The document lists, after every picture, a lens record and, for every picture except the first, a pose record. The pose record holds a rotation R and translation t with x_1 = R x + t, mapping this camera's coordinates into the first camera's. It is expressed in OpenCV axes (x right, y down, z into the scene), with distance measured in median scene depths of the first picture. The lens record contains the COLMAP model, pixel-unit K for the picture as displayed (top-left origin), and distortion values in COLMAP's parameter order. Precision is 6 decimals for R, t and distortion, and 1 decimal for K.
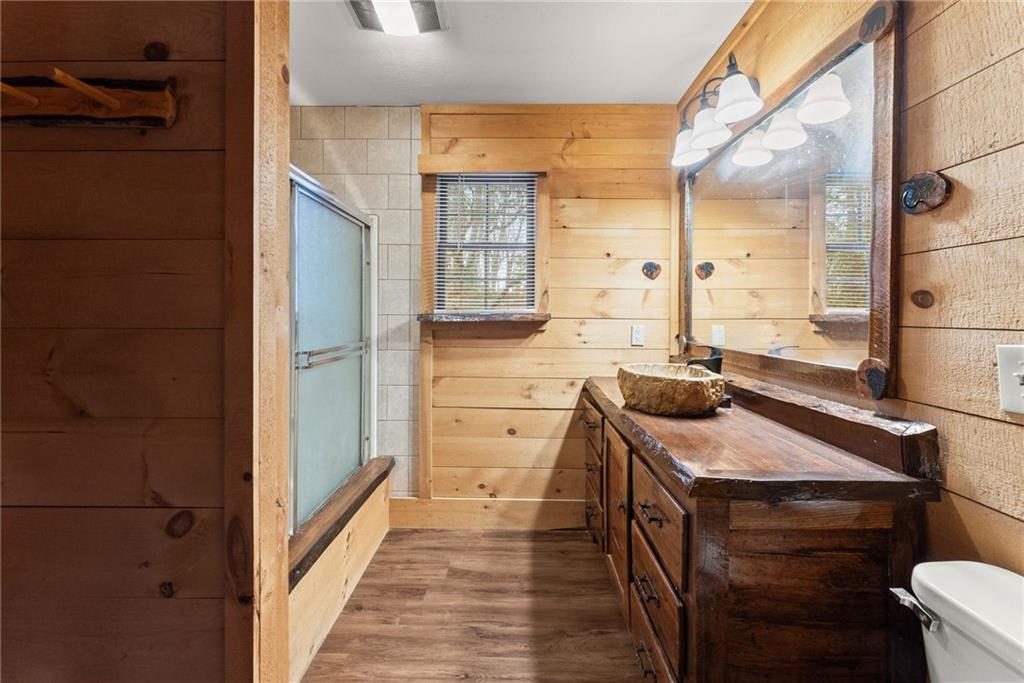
lens RADIAL K [[418.1, 0, 512.4], [0, 418.1, 312.9], [0, 0, 1]] dist [0.002110, 0.000408]
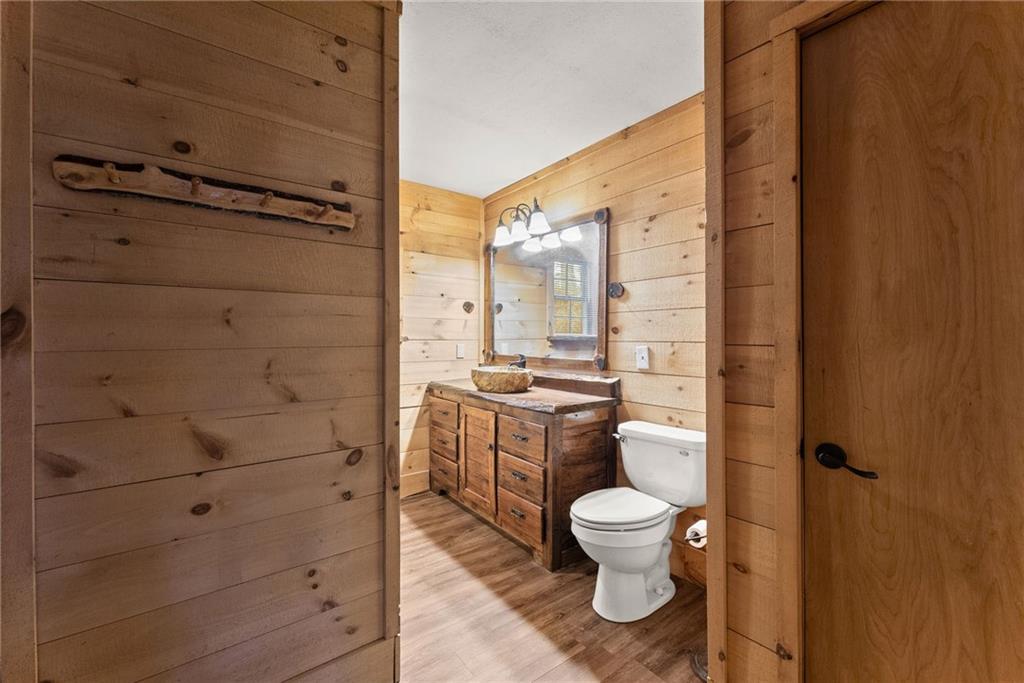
lens RADIAL K [[419.8, 0, 511.0], [0, 419.8, 336.3], [0, 0, 1]] dist [-0.000035, -0.000073]
pose [[0.791213, -0.004549, 0.611524, -0.762628], [0.002371, 0.999988, 0.004370, -0.006752], [-0.611537, -0.002007, 0.791214, -0.453408]]
